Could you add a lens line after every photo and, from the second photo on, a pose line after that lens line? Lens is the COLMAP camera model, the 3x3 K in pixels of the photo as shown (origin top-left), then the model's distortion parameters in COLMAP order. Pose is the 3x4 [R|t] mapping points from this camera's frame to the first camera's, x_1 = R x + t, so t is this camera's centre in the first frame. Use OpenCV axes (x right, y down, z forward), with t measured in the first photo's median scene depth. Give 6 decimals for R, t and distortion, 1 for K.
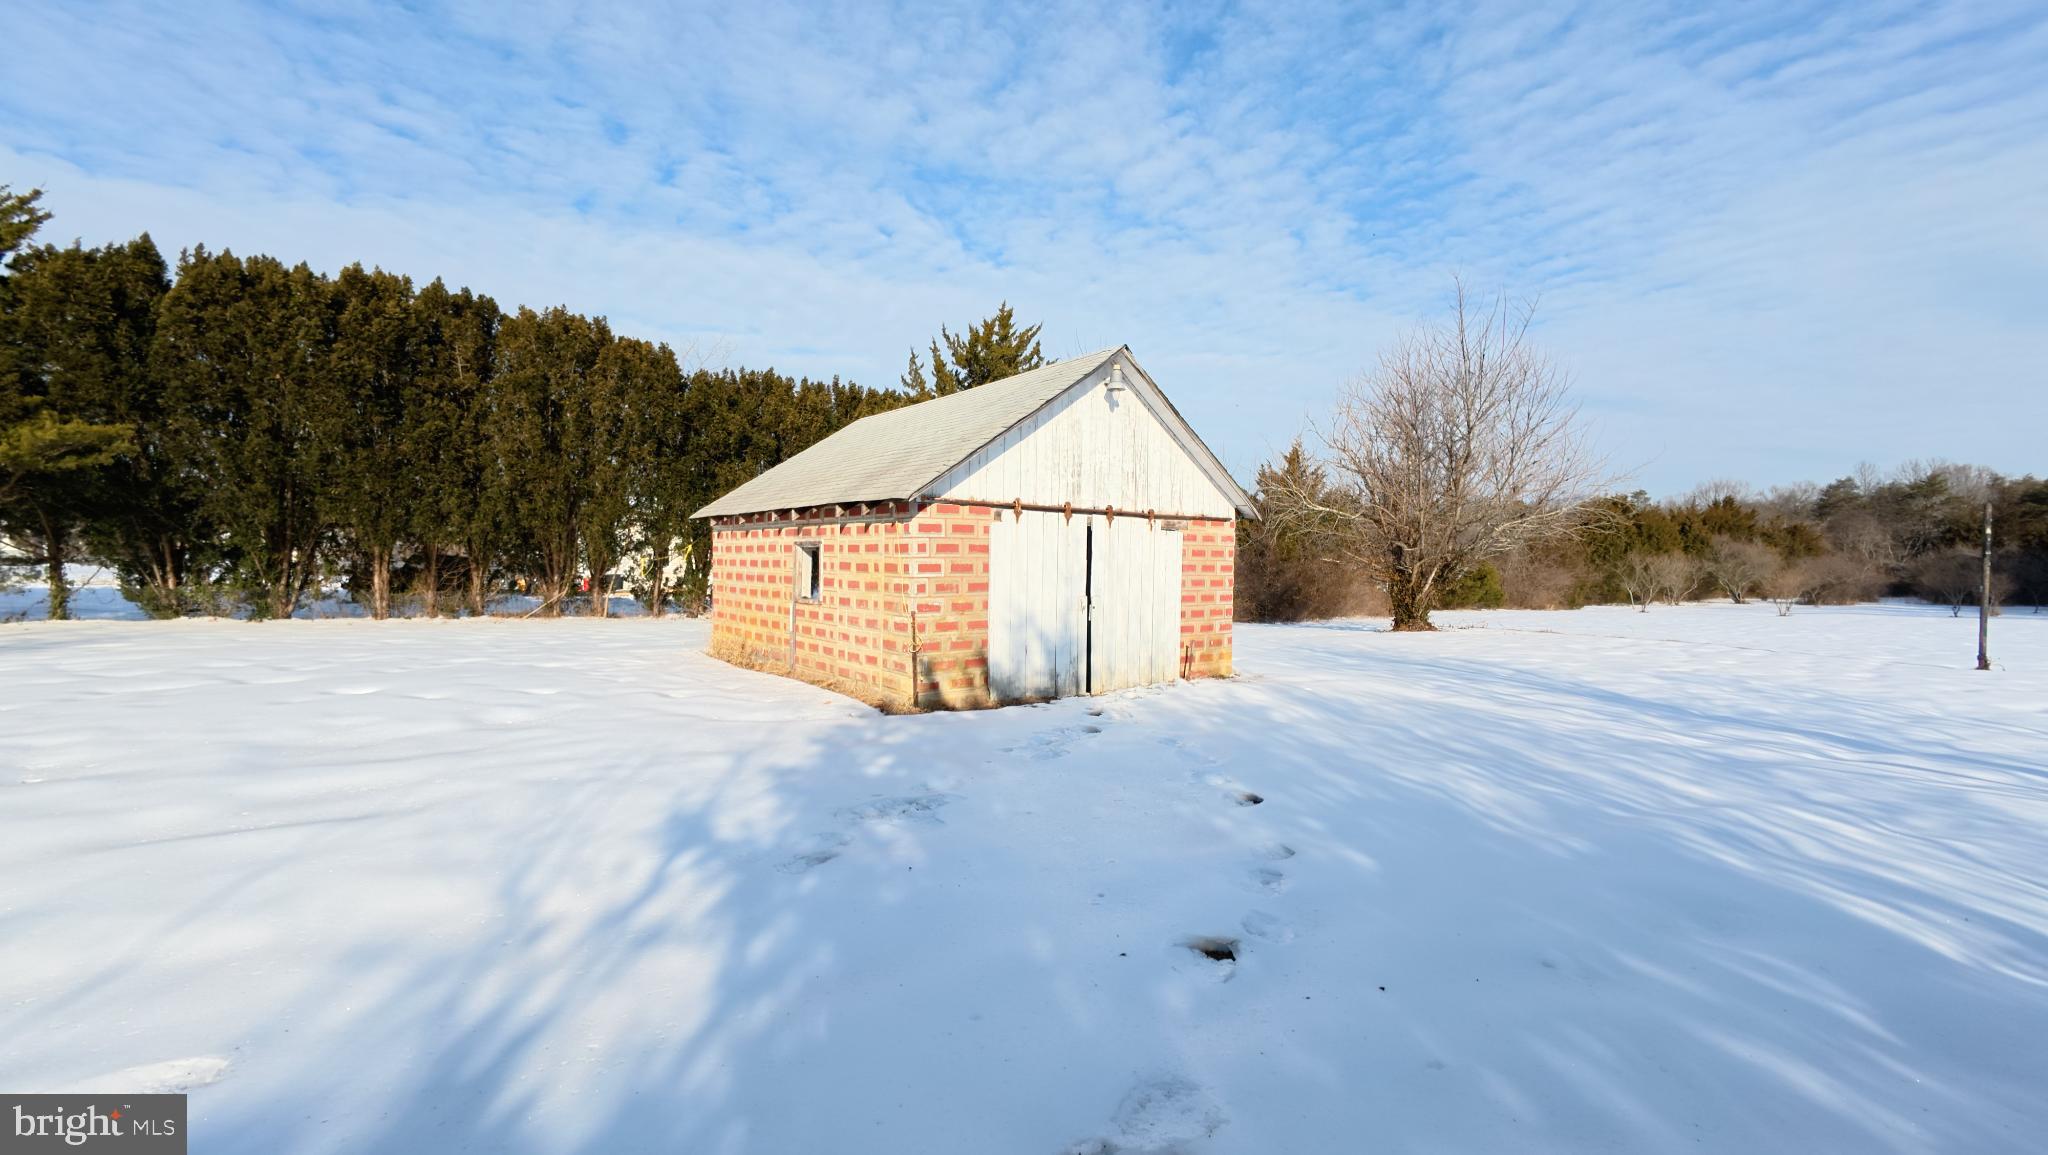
lens RADIAL K [[801.8, 0, 1024.5], [0, 801.8, 580.5], [0, 0, 1]] dist [0.008203, -0.000246]
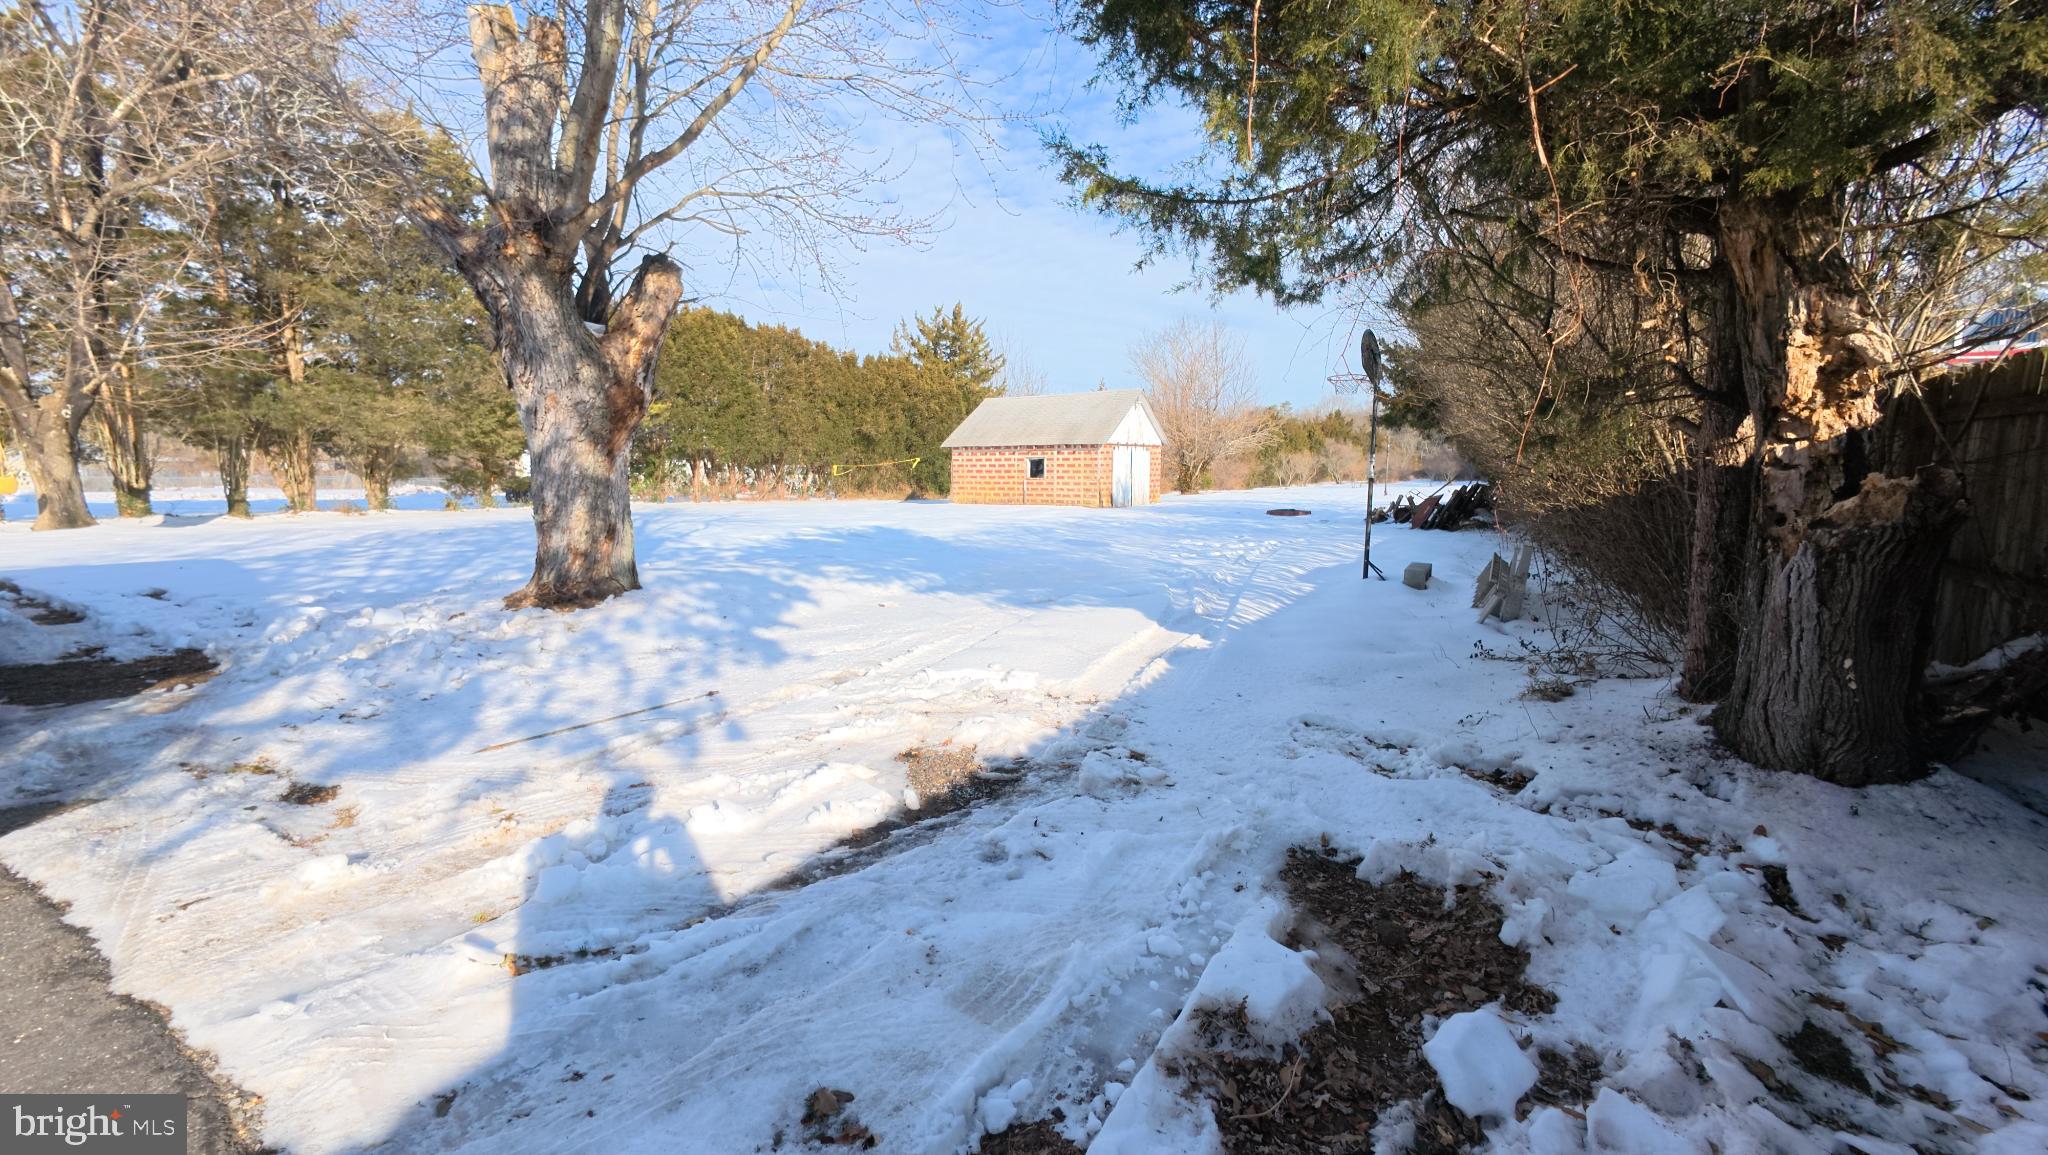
lens RADIAL K [[801.8, 0, 1024.5], [0, 801.8, 580.5], [0, 0, 1]] dist [0.008203, -0.000246]
pose [[0.942402, -0.065367, 0.328033, -0.237231], [0.025353, 0.991857, 0.124811, 0.005545], [-0.333521, -0.109306, 0.936385, -0.314315]]
